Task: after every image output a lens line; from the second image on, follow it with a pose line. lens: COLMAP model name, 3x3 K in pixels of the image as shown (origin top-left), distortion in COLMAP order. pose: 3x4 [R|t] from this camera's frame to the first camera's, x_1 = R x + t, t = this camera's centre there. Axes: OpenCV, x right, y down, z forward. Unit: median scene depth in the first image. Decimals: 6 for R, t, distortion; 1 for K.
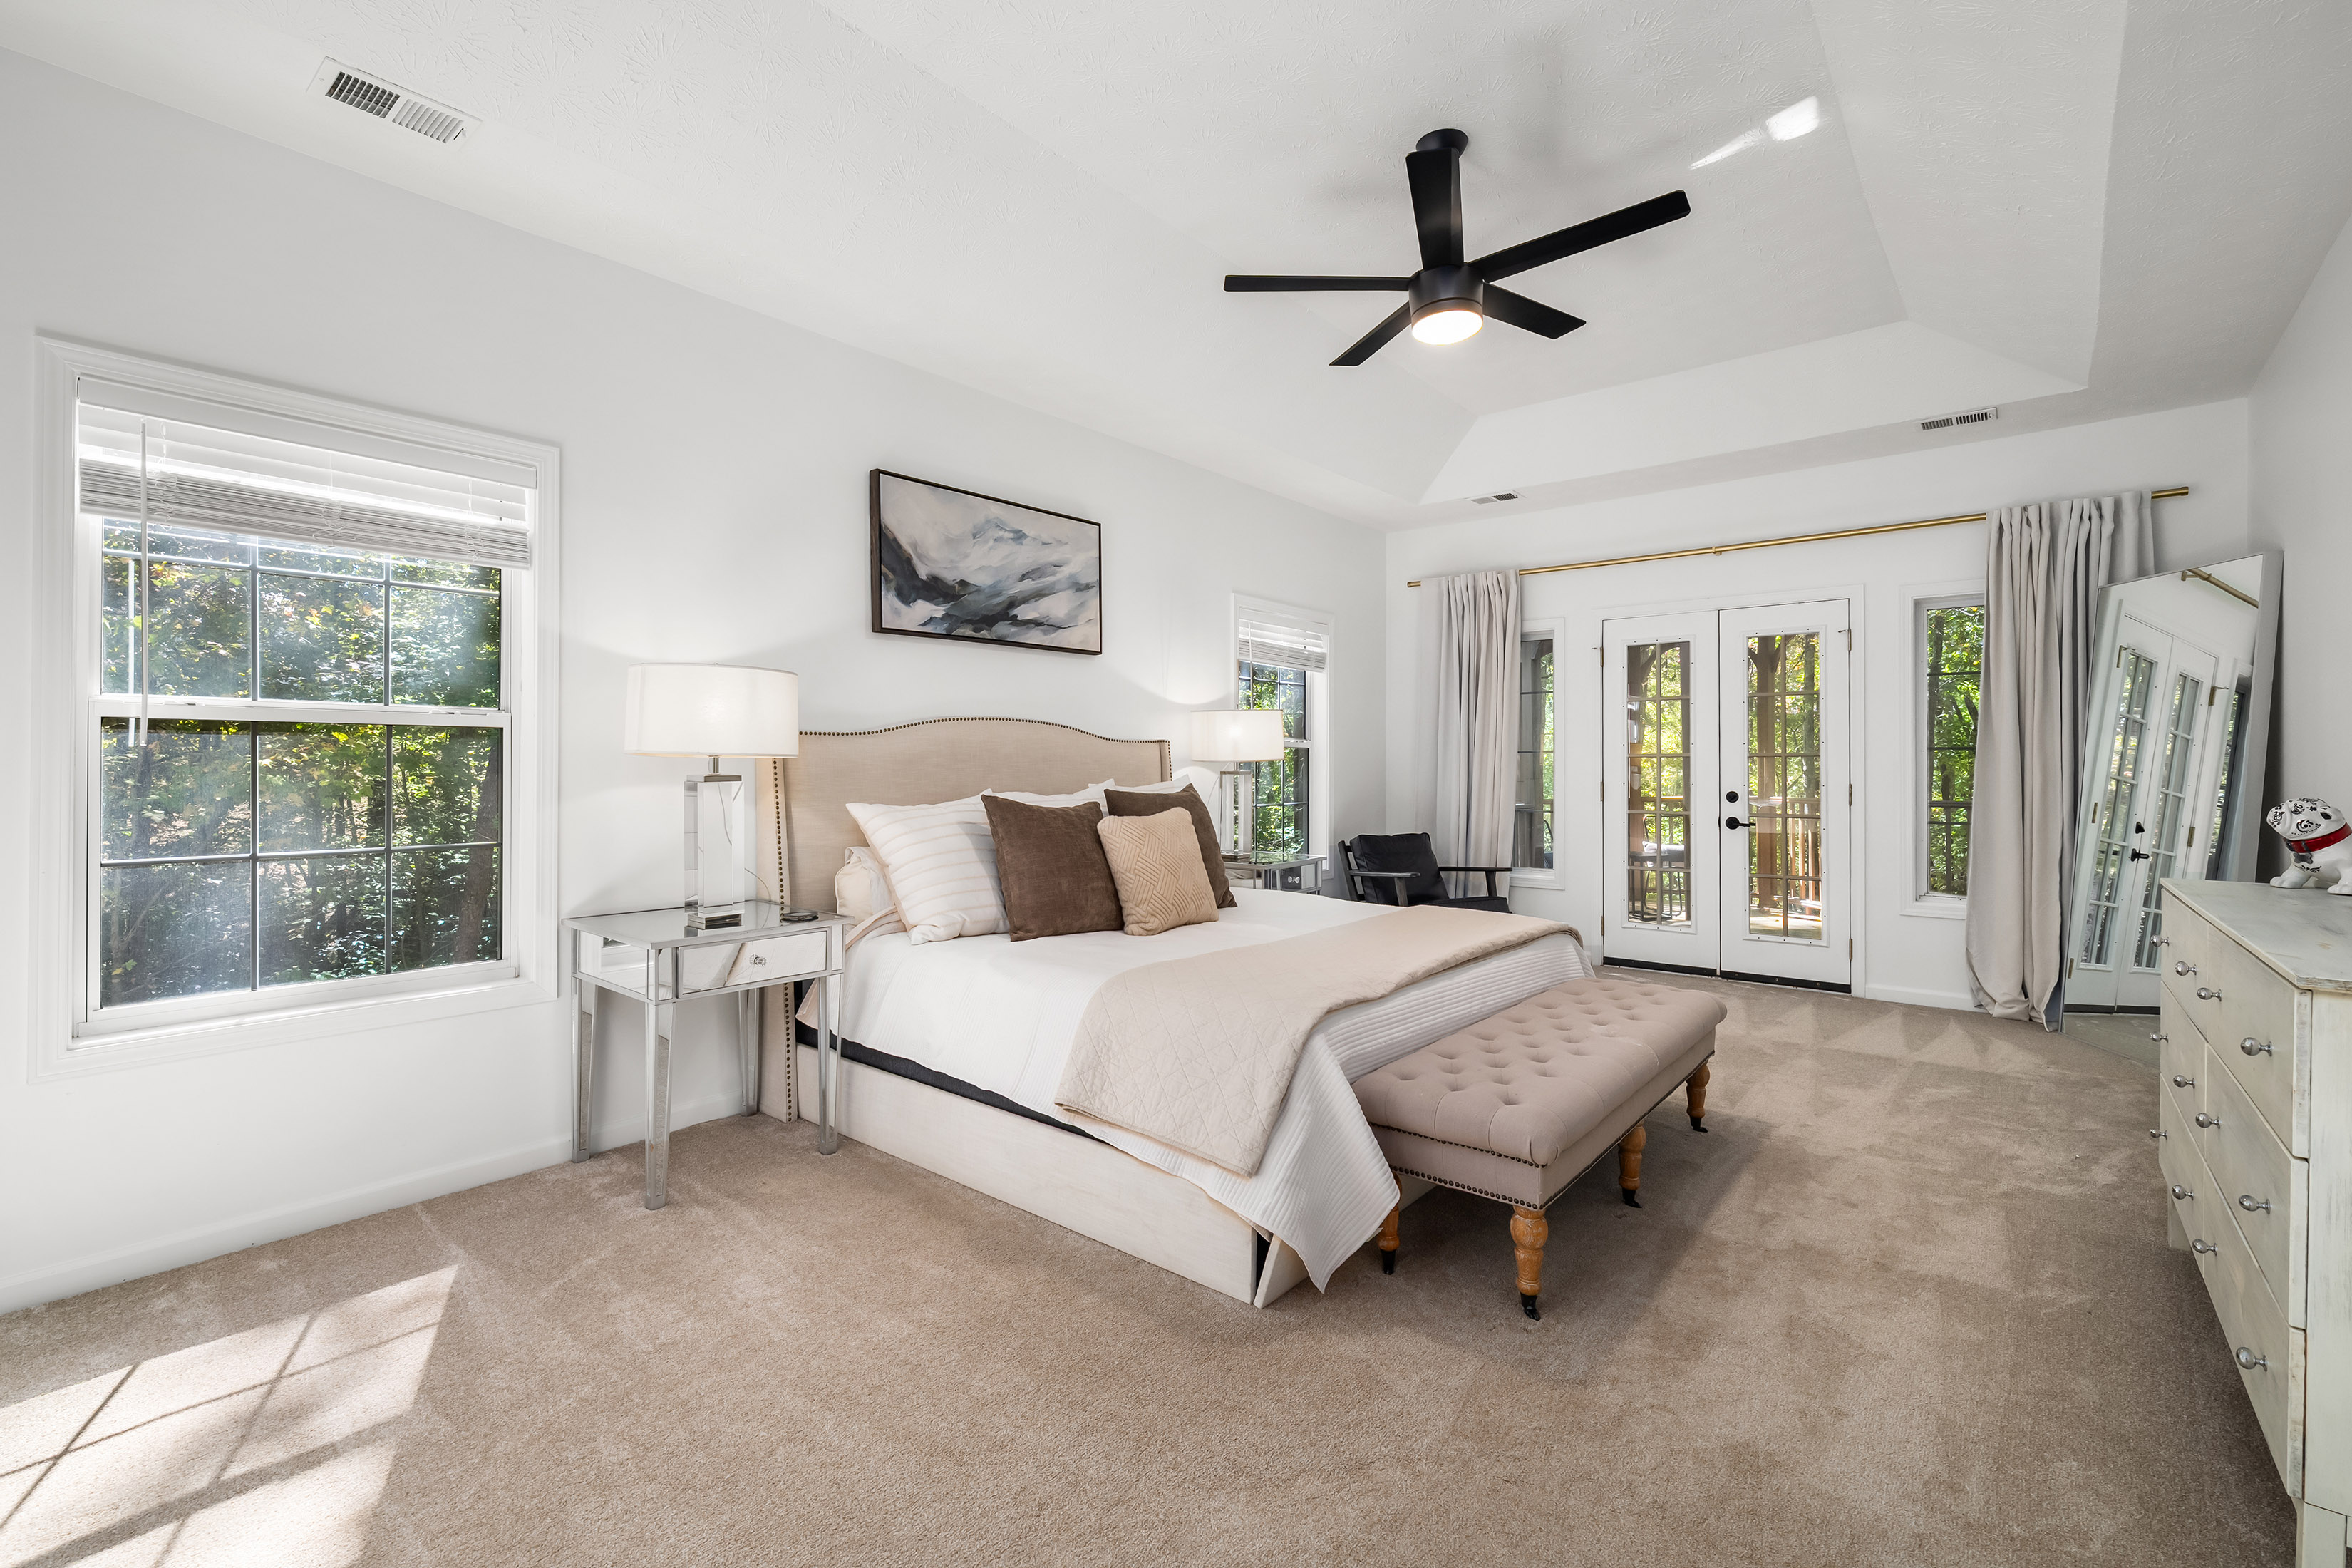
lens RADIAL K [[1019.3, 0, 1203.9], [0, 1019.3, 772.6], [0, 0, 1]] dist [-0.001424, -0.000313]
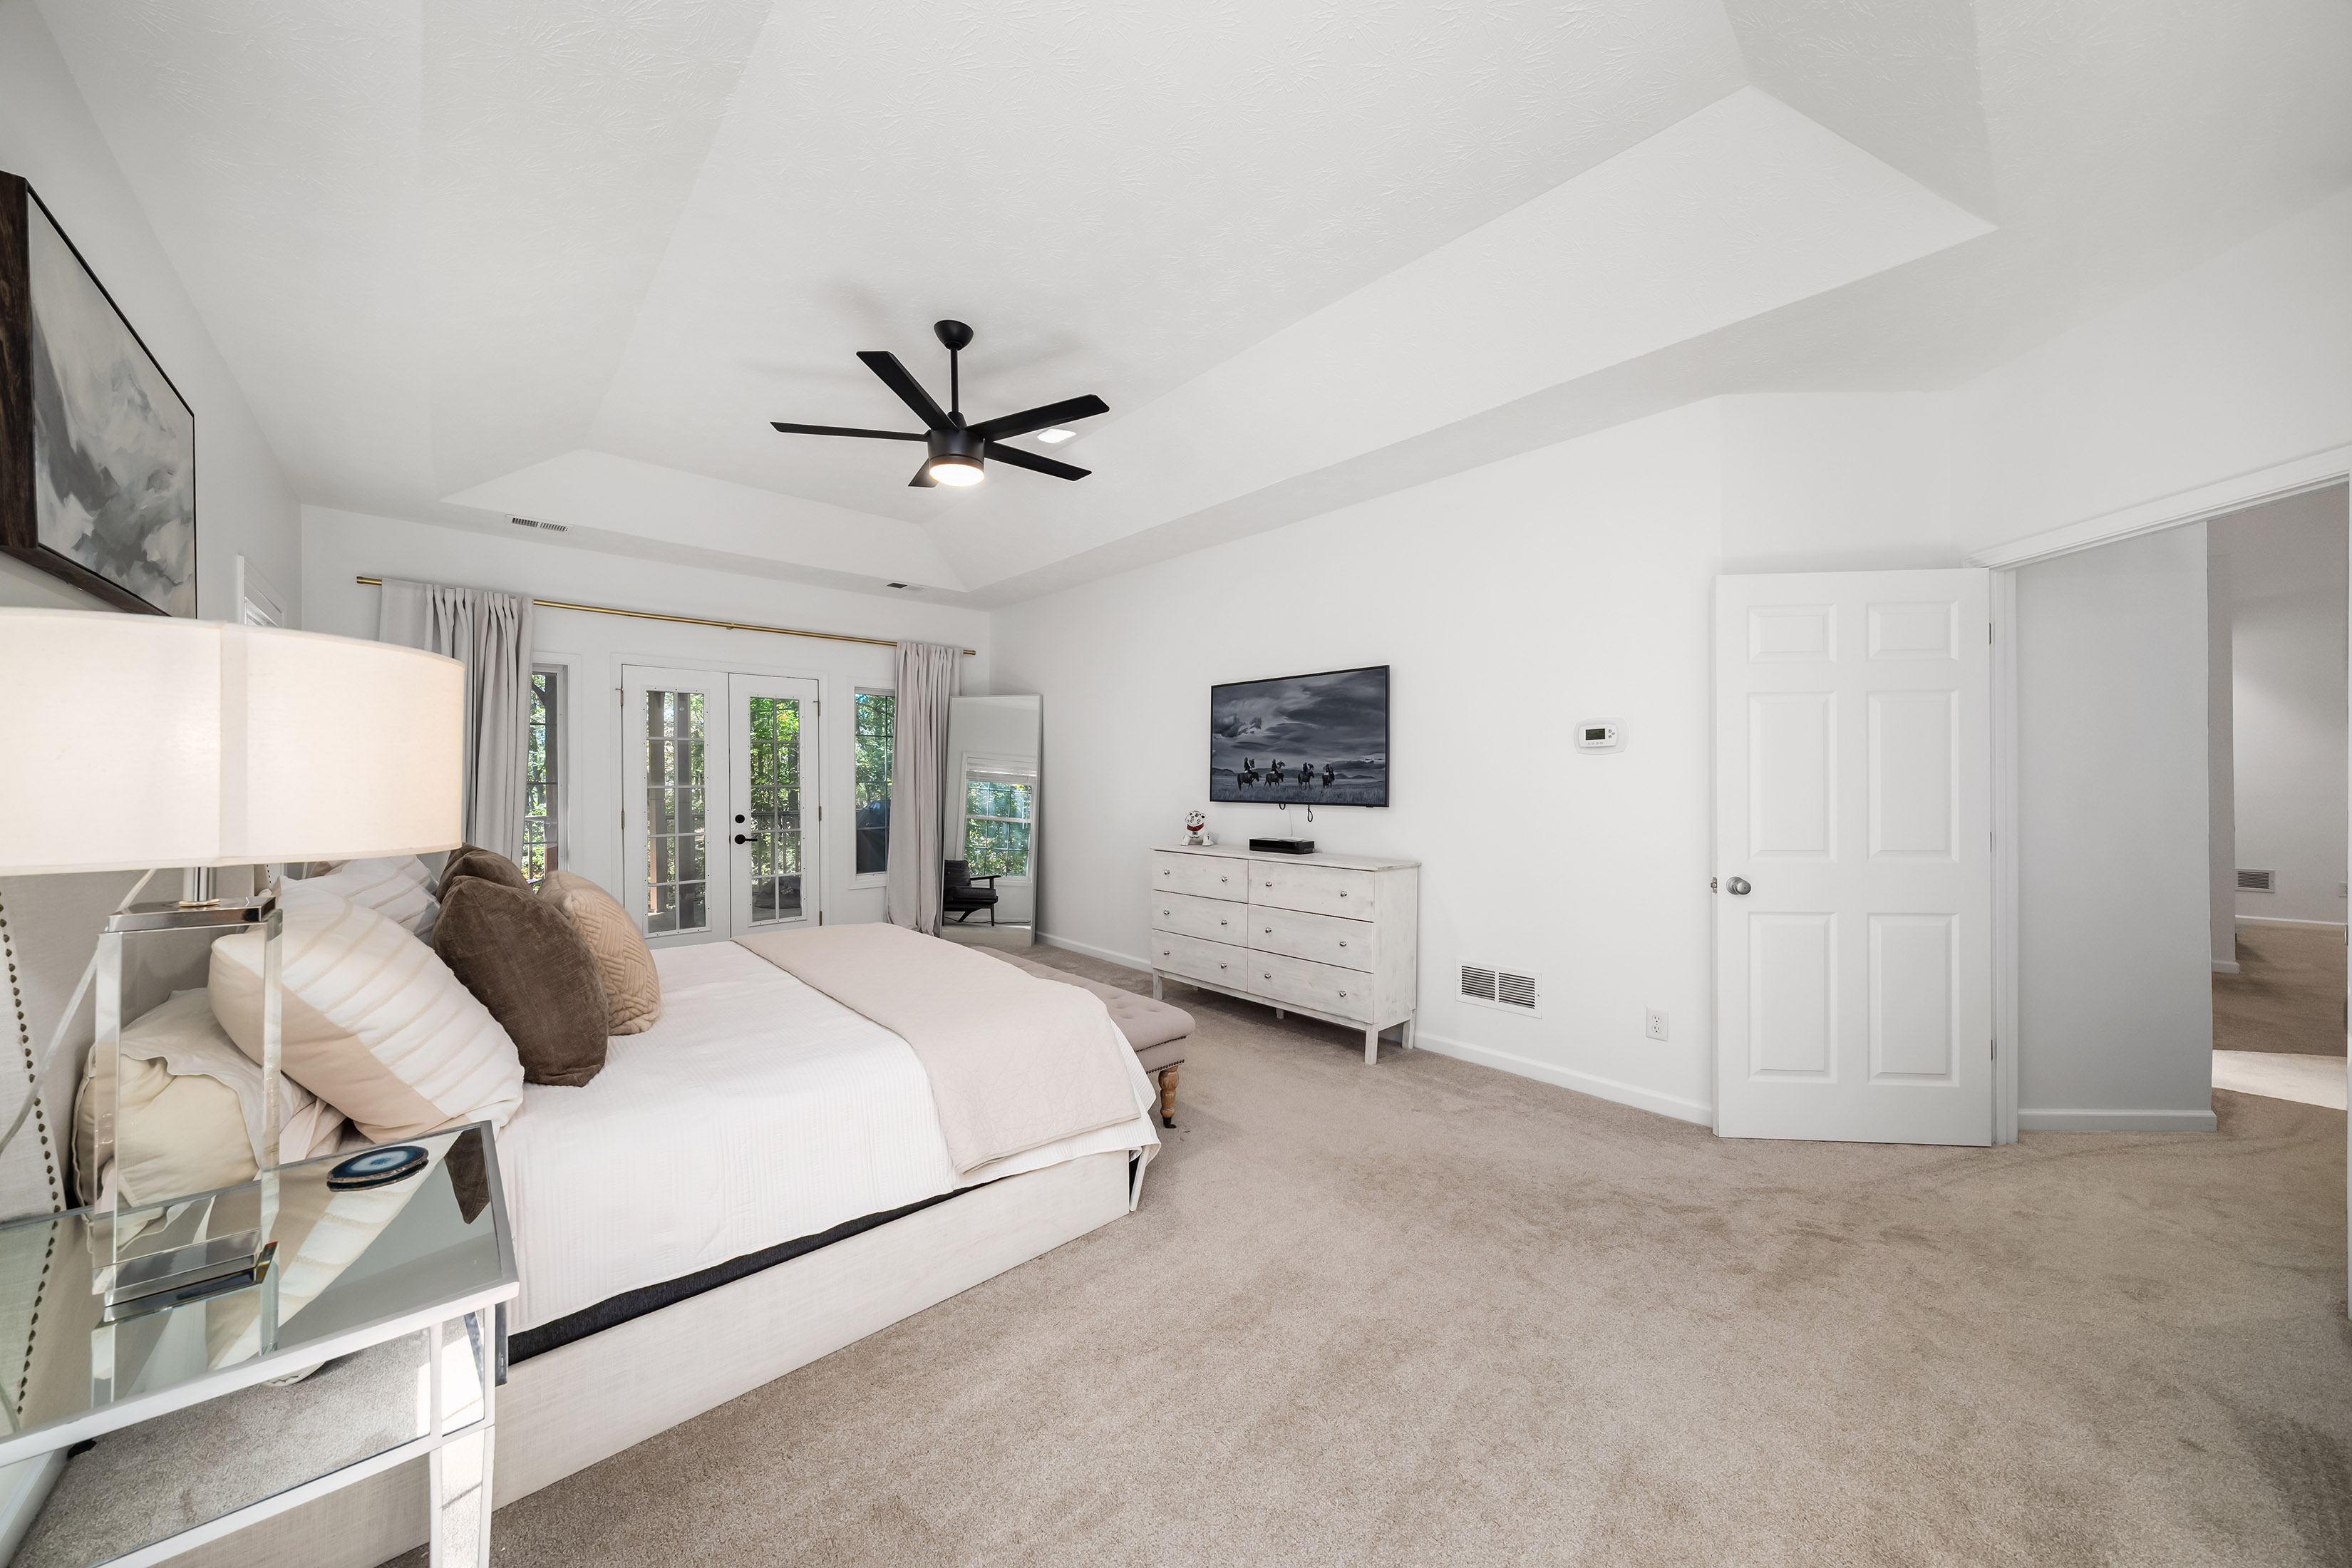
lens RADIAL K [[790.0, 0, 1176.0], [0, 790.0, 784.0], [0, 0, 1]] dist [-0.001481, -0.000252]
pose [[0.148551, -0.007269, 0.988878, -0.492828], [0.005812, 0.999962, 0.006478, -0.030446], [-0.988888, 0.004785, 0.148587, 0.386169]]
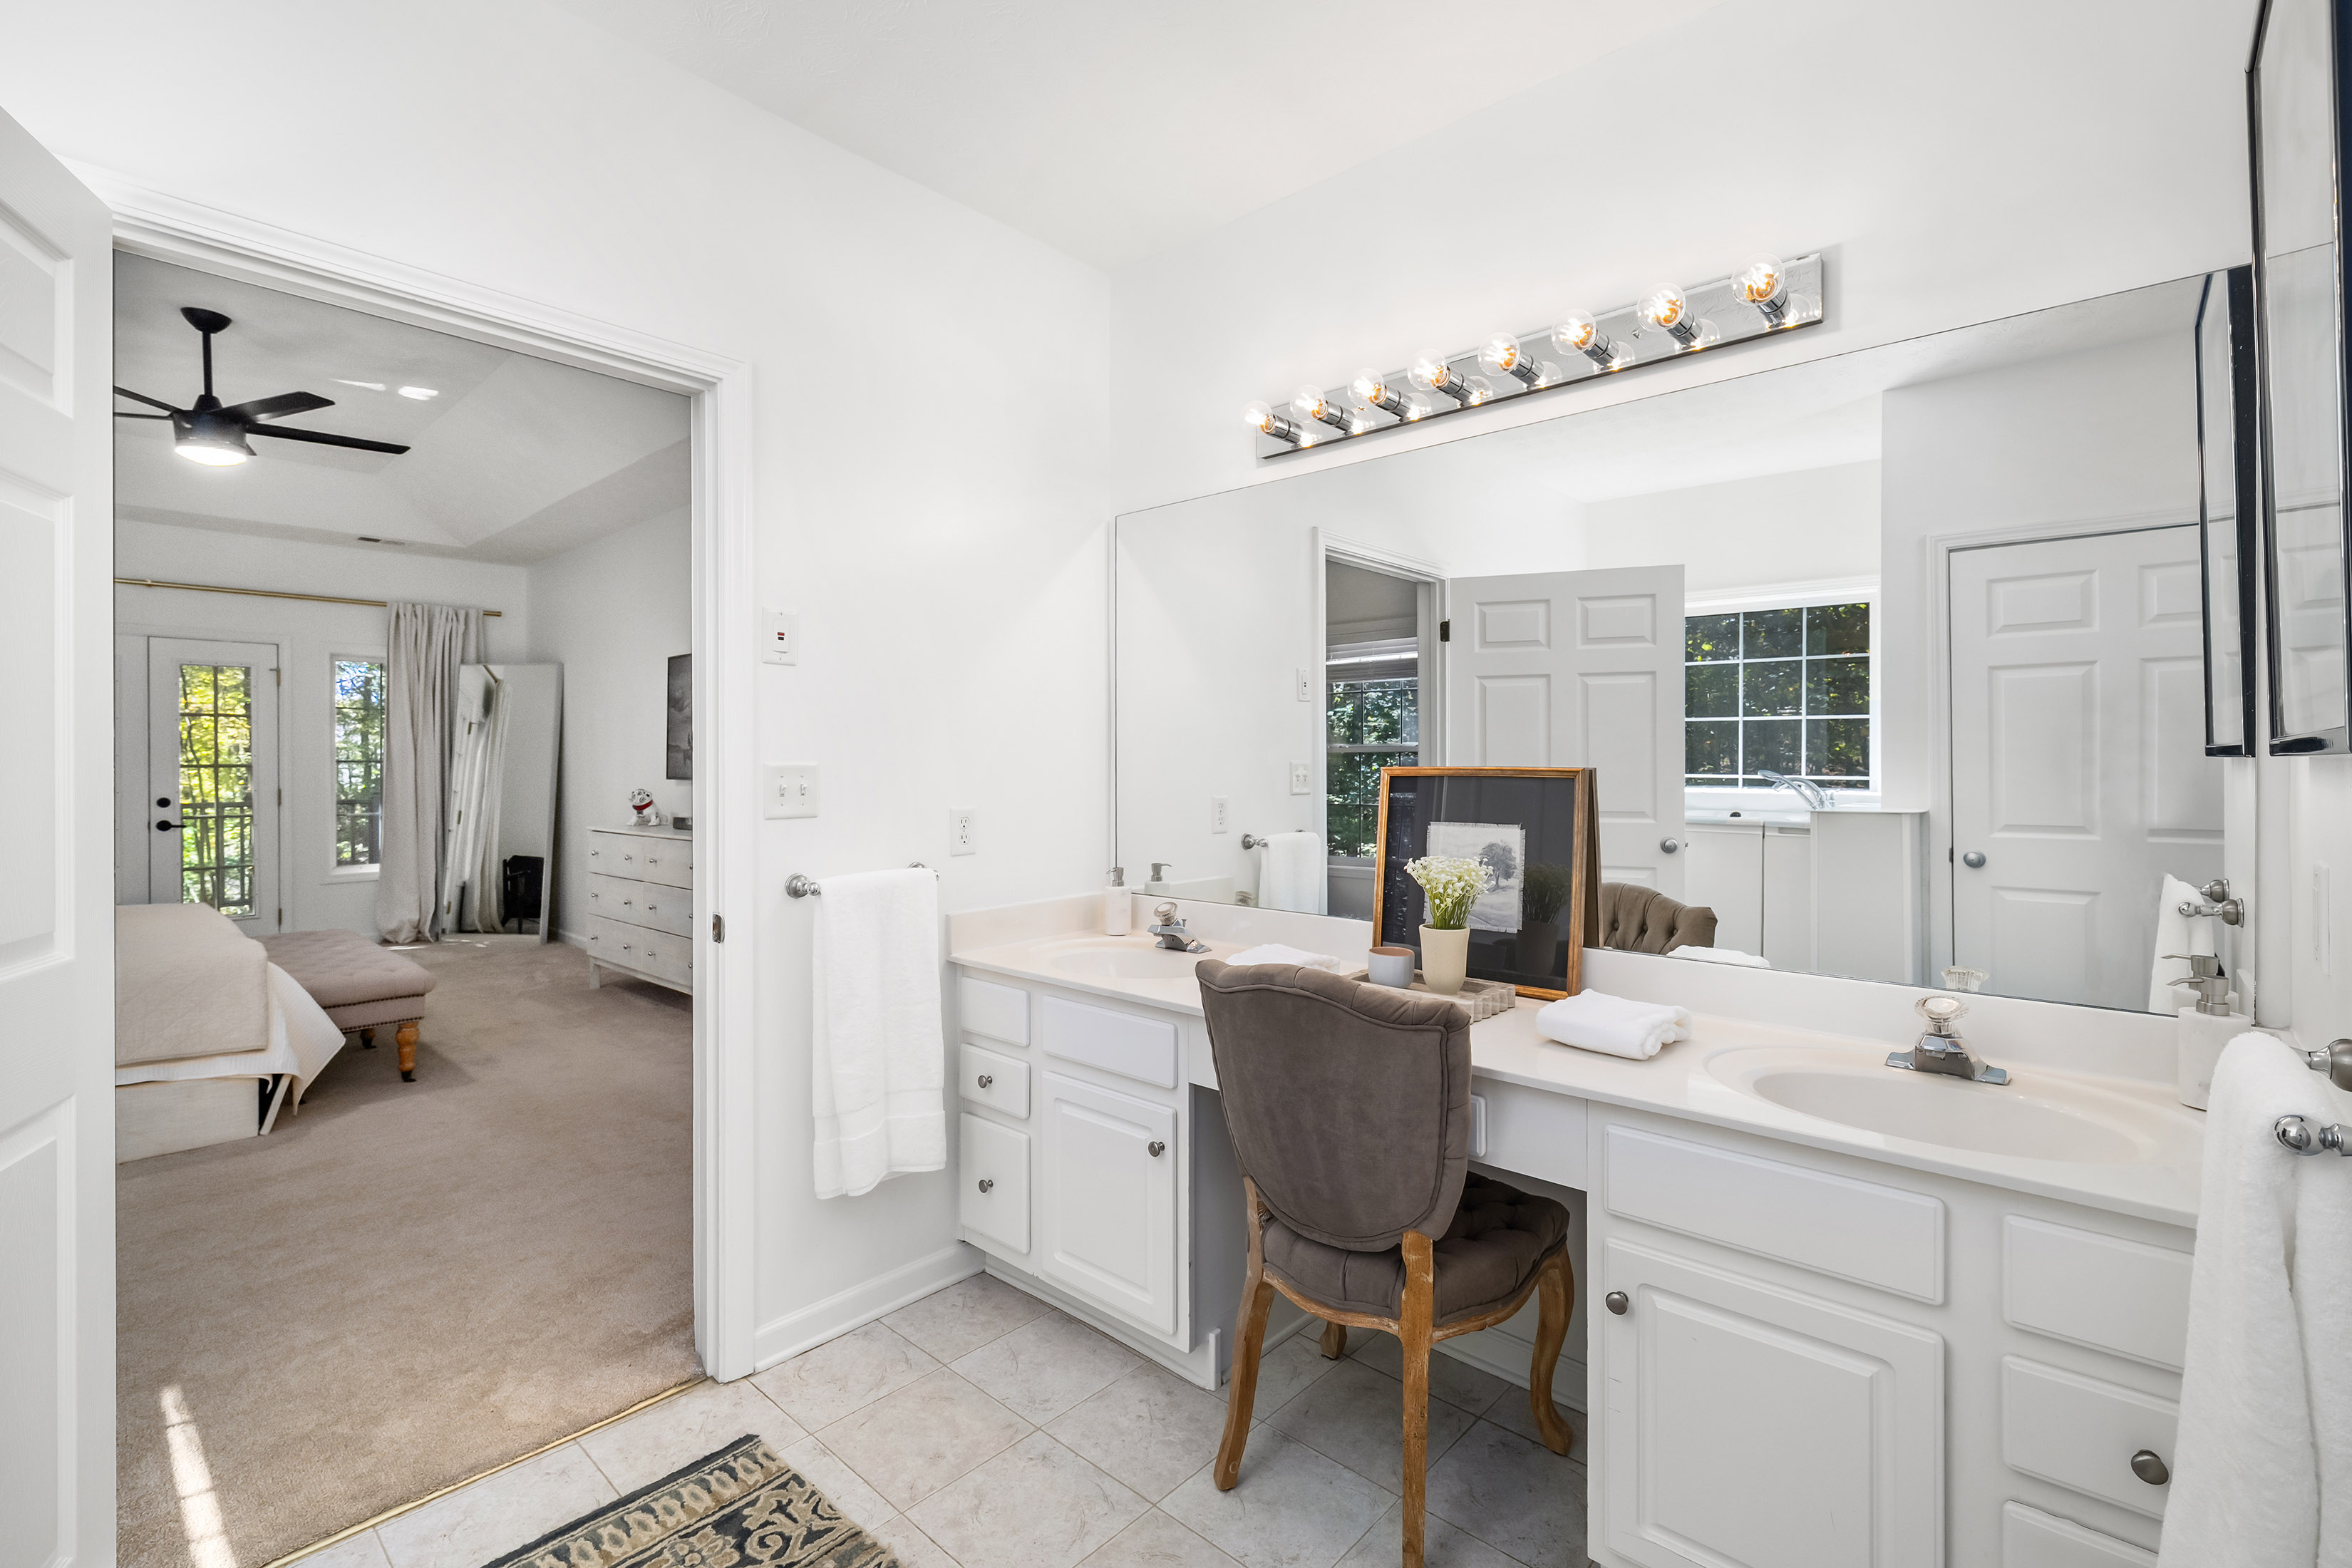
lens RADIAL K [[1006.2, 0, 1167.9], [0, 1006.2, 748.6], [0, 0, 1]] dist [-0.001375, -0.000213]
pose [[0.050466, 0.012510, 0.998647, -0.686410], [0.007476, 0.999889, -0.012904, -0.017018], [-0.998698, 0.008117, 0.050367, -0.222431]]
